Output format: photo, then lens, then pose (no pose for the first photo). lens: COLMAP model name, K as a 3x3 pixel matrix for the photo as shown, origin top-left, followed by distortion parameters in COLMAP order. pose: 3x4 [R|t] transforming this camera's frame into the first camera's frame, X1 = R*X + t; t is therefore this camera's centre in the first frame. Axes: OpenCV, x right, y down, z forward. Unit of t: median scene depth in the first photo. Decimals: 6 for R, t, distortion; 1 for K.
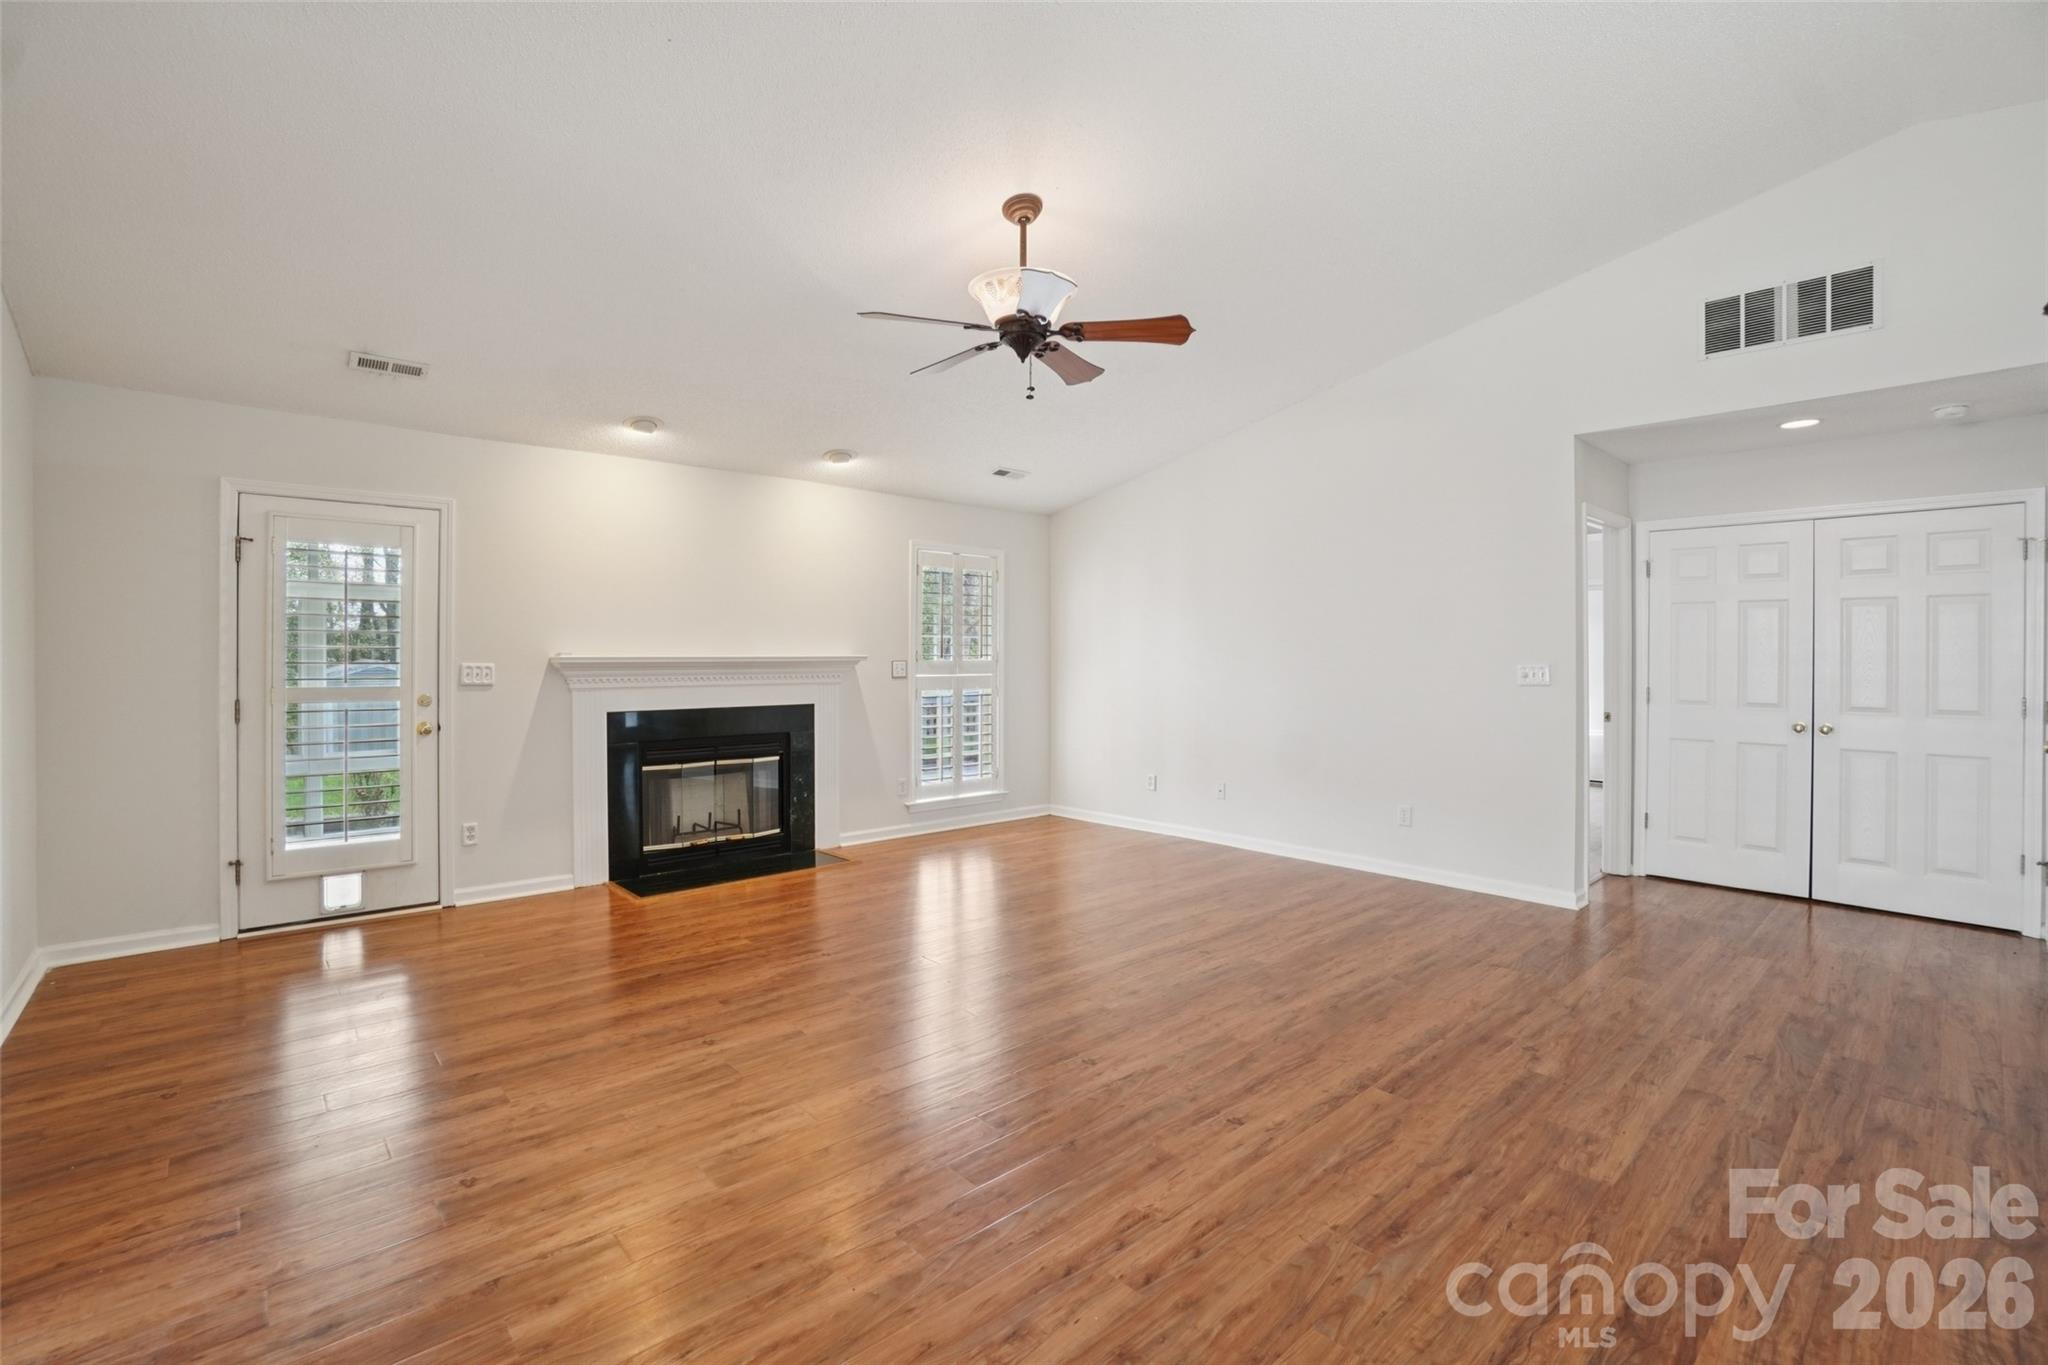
lens RADIAL K [[909.8, 0, 1020.4], [0, 909.8, 654.4], [0, 0, 1]] dist [-0.060470, 0.018351]
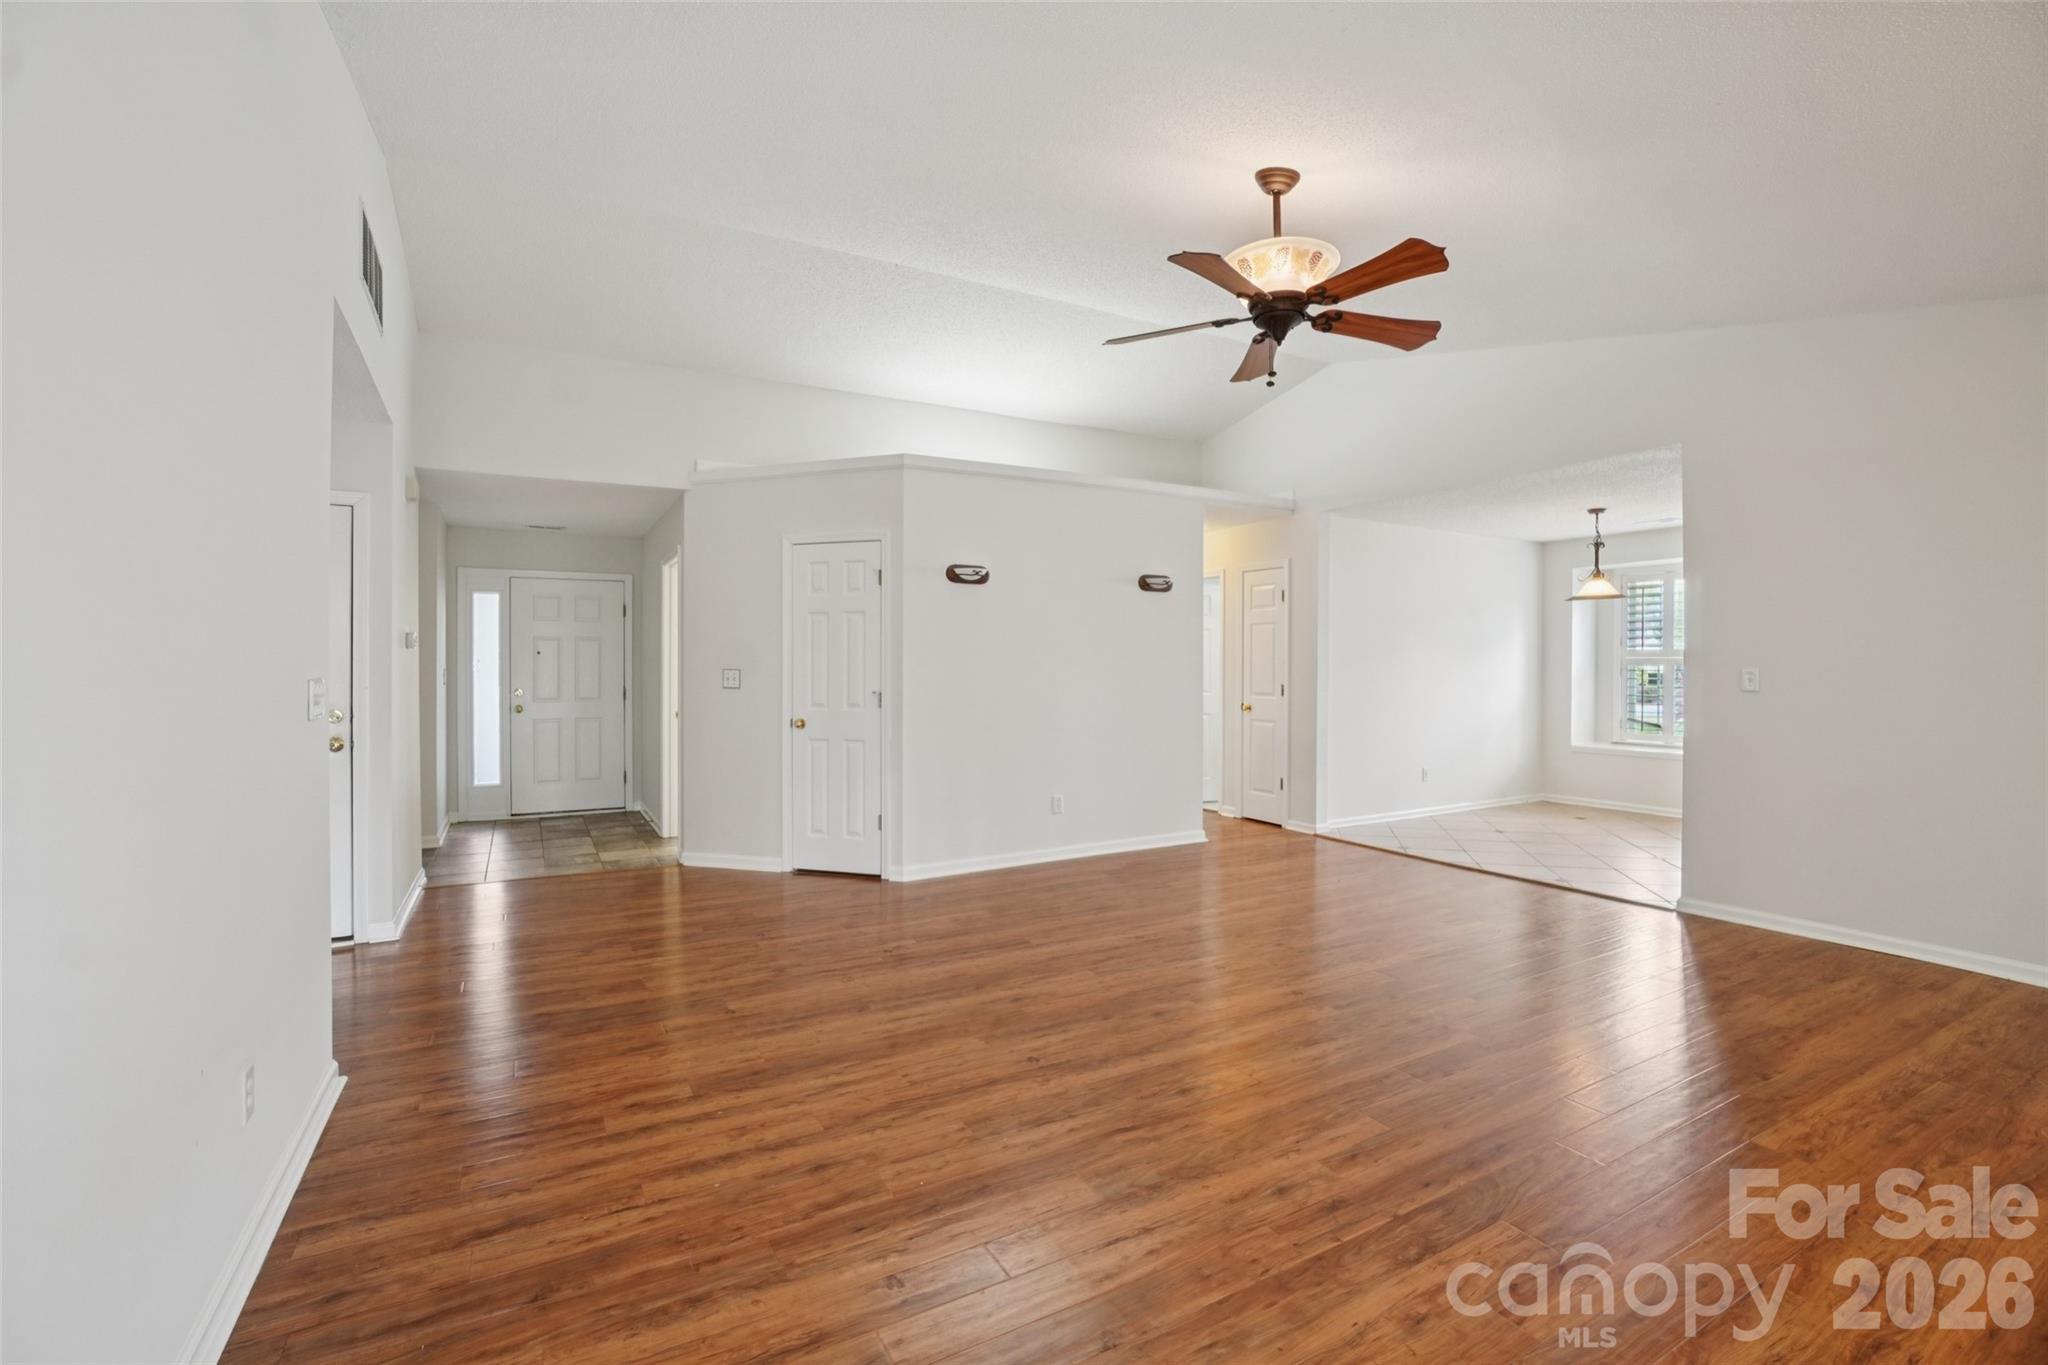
lens RADIAL K [[900.7, 0, 1015.8], [0, 900.7, 673.5], [0, 0, 1]] dist [-0.058509, 0.021150]
pose [[-0.973193, -0.001663, 0.229984, 0.037321], [-0.000242, 0.999981, 0.006205, 0.003383], [-0.229990, 0.005983, -0.973175, 1.332727]]
